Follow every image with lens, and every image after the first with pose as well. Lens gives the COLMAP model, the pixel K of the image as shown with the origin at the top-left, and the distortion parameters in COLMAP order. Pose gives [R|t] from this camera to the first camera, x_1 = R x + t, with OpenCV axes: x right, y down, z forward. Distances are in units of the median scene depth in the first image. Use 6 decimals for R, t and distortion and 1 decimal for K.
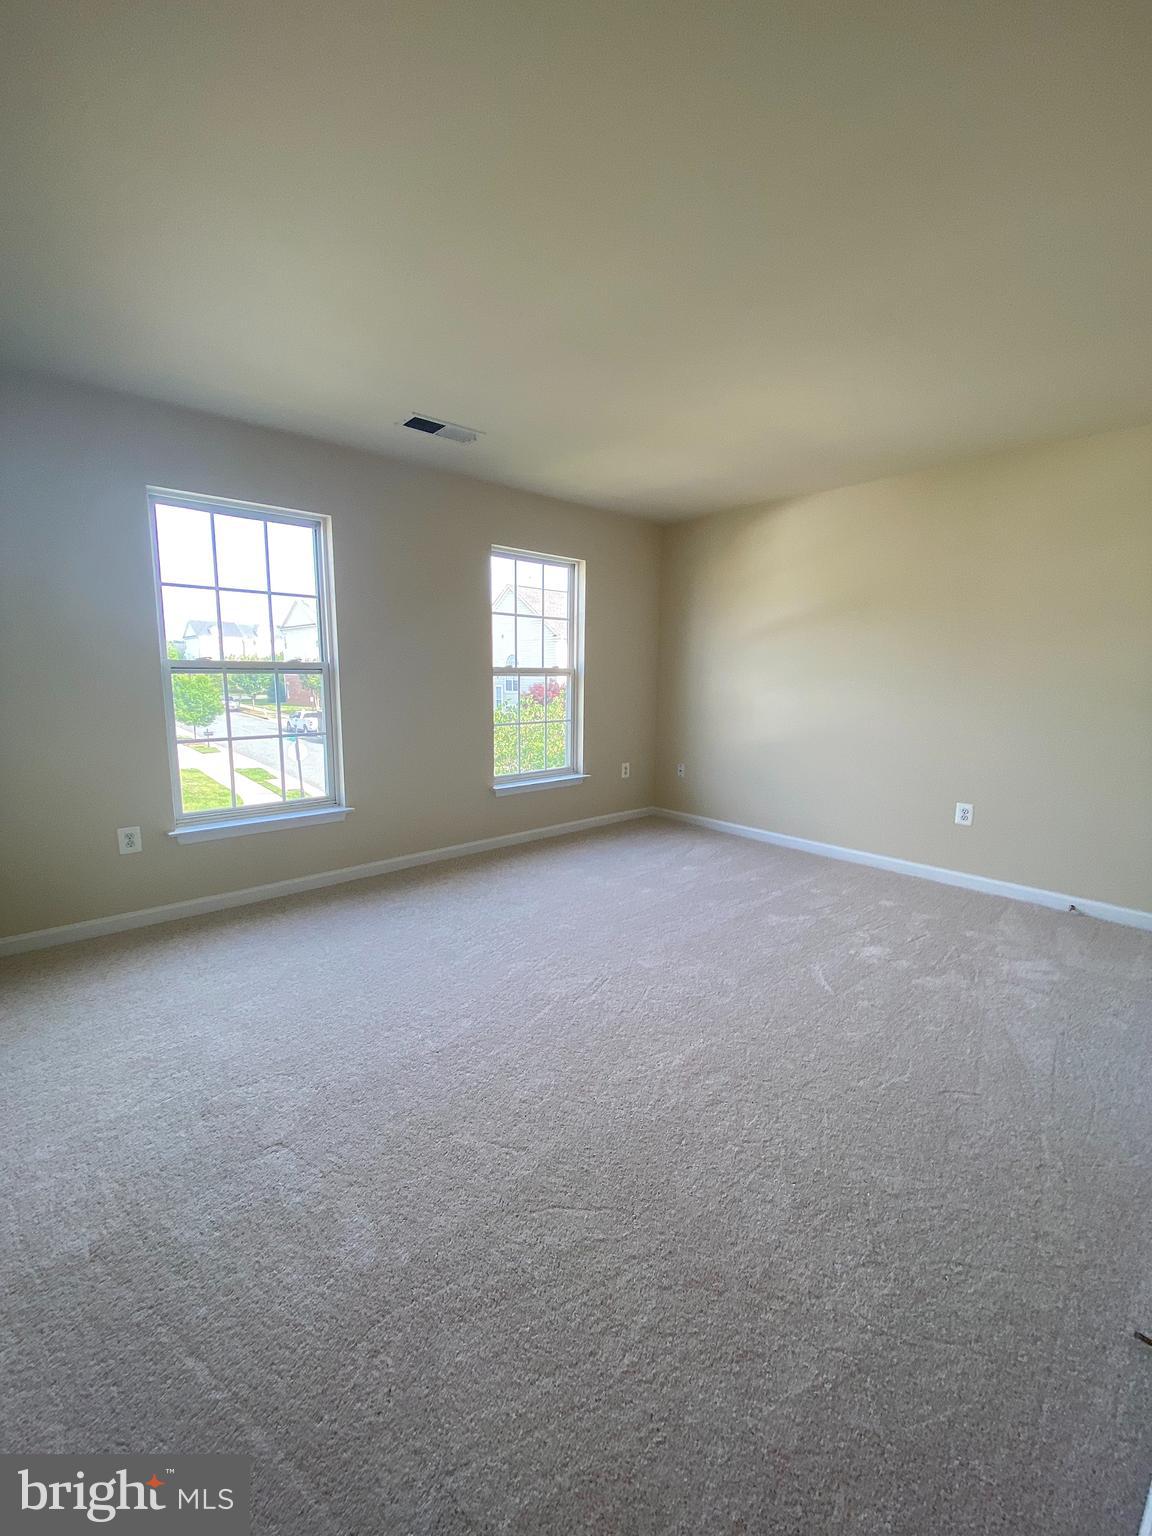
lens RADIAL K [[689.5, 0, 576.0], [0, 689.5, 768.0], [0, 0, 1]] dist [0.028808, -0.033251]
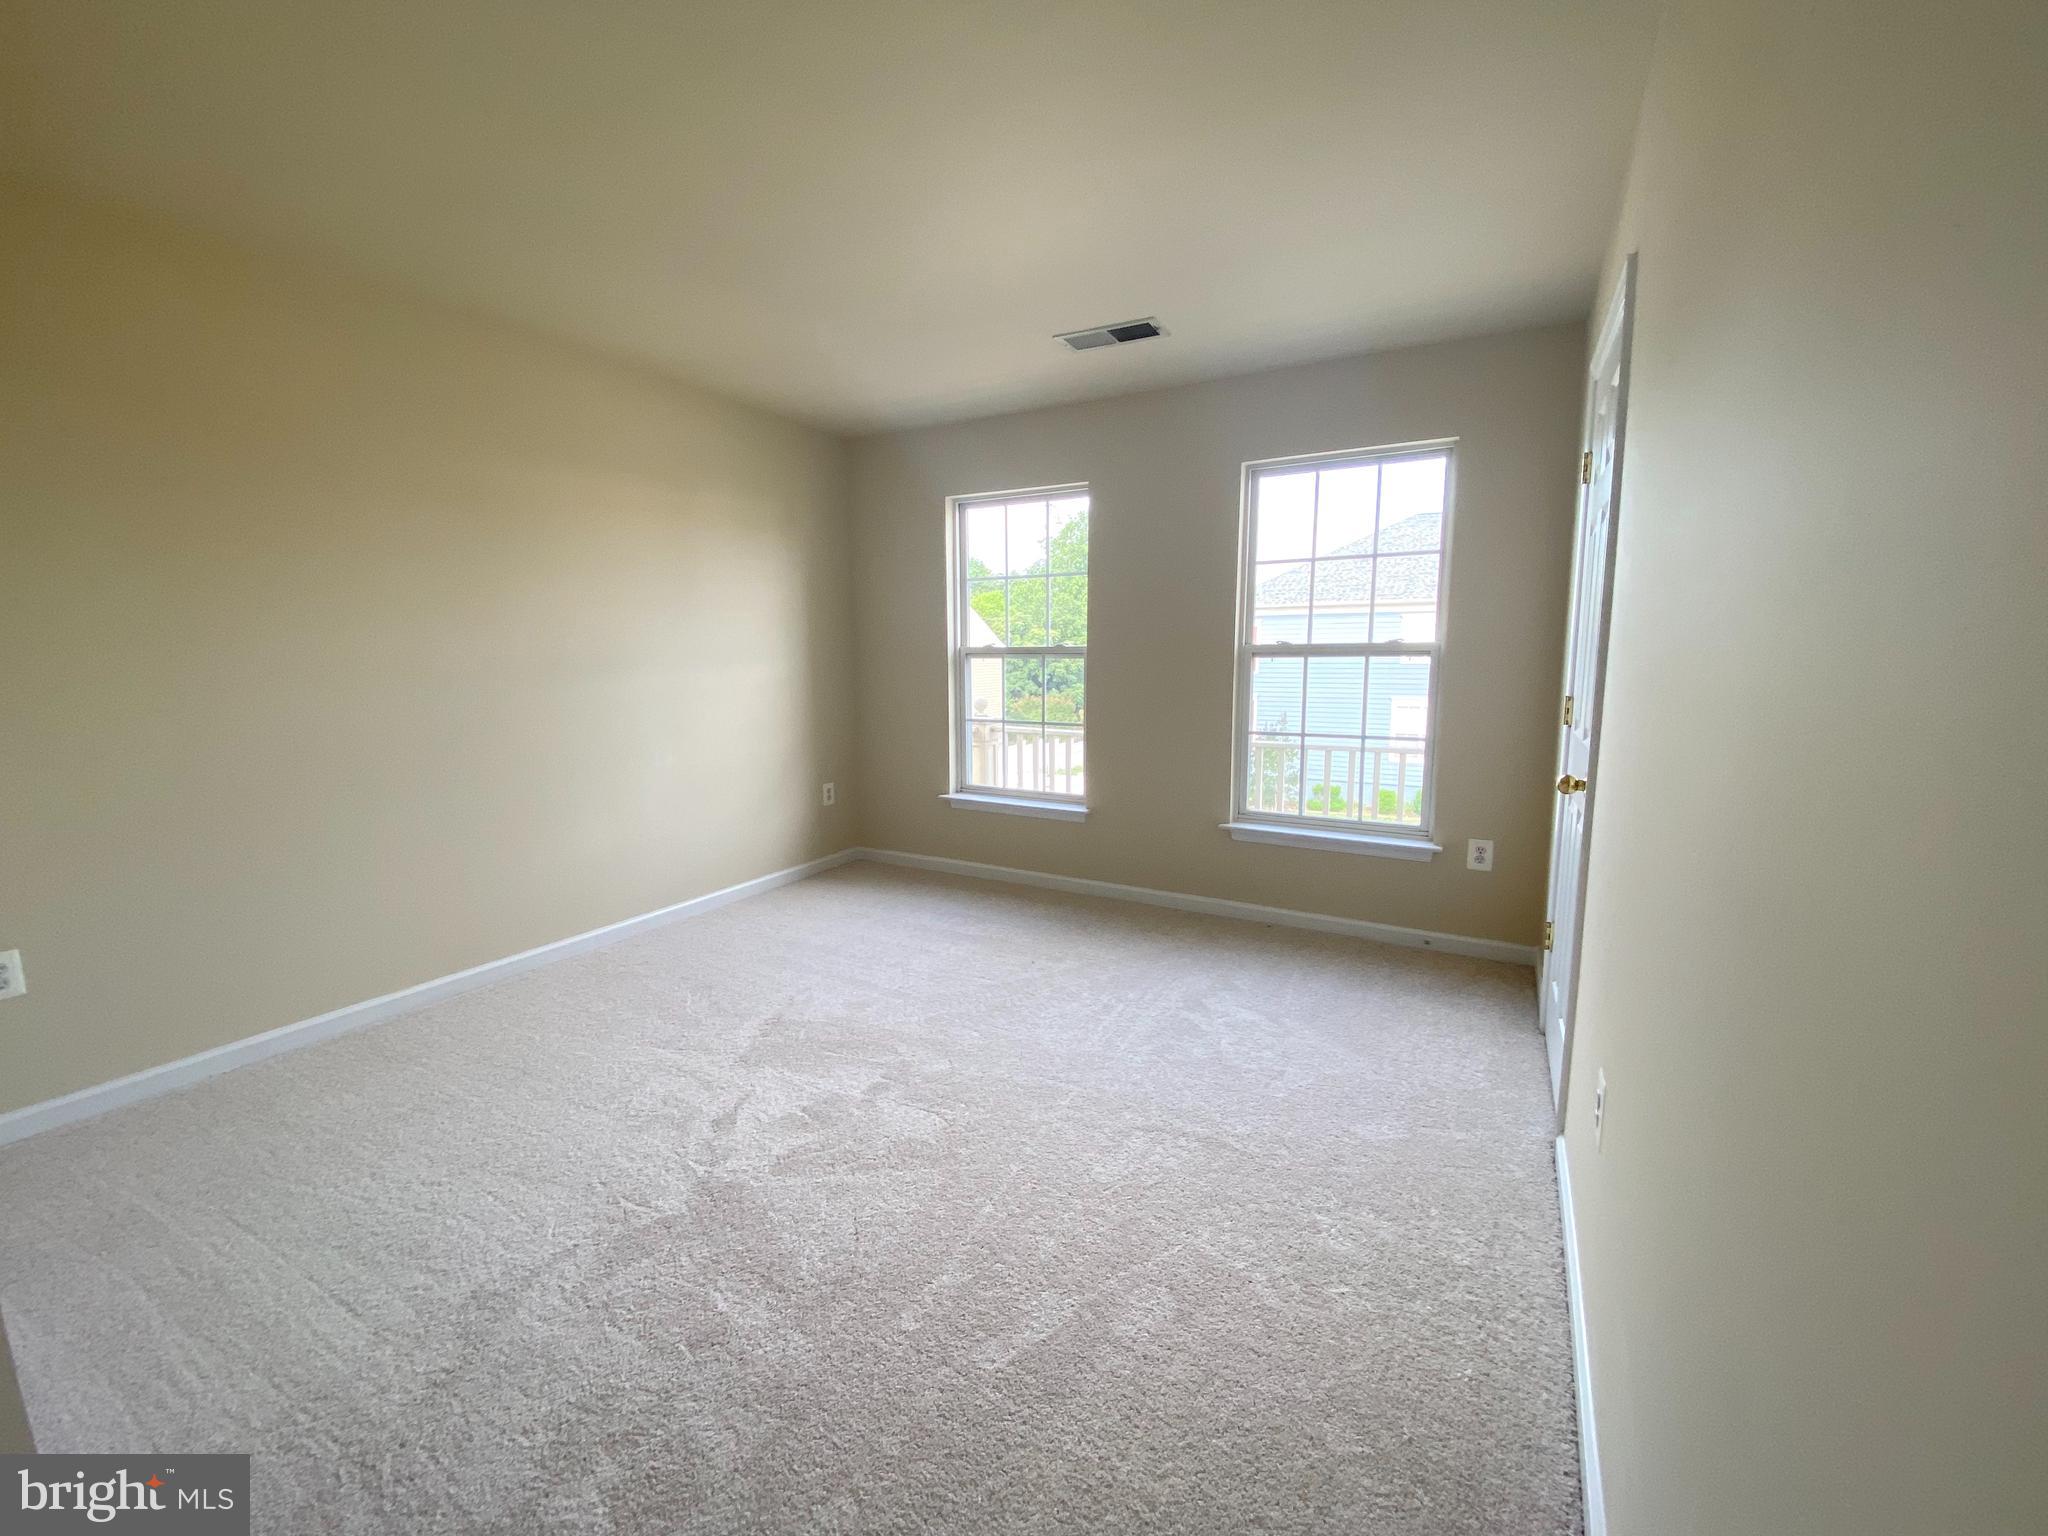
lens RADIAL K [[834.8, 0, 1026.6], [0, 834.8, 757.2], [0, 0, 1]] dist [0.024835, -0.022941]
pose [[0.272283, 0.113486, -0.955501, 0.565024], [-0.129690, 0.988288, 0.080423, -0.072786], [0.953437, 0.102021, 0.283812, 0.547155]]
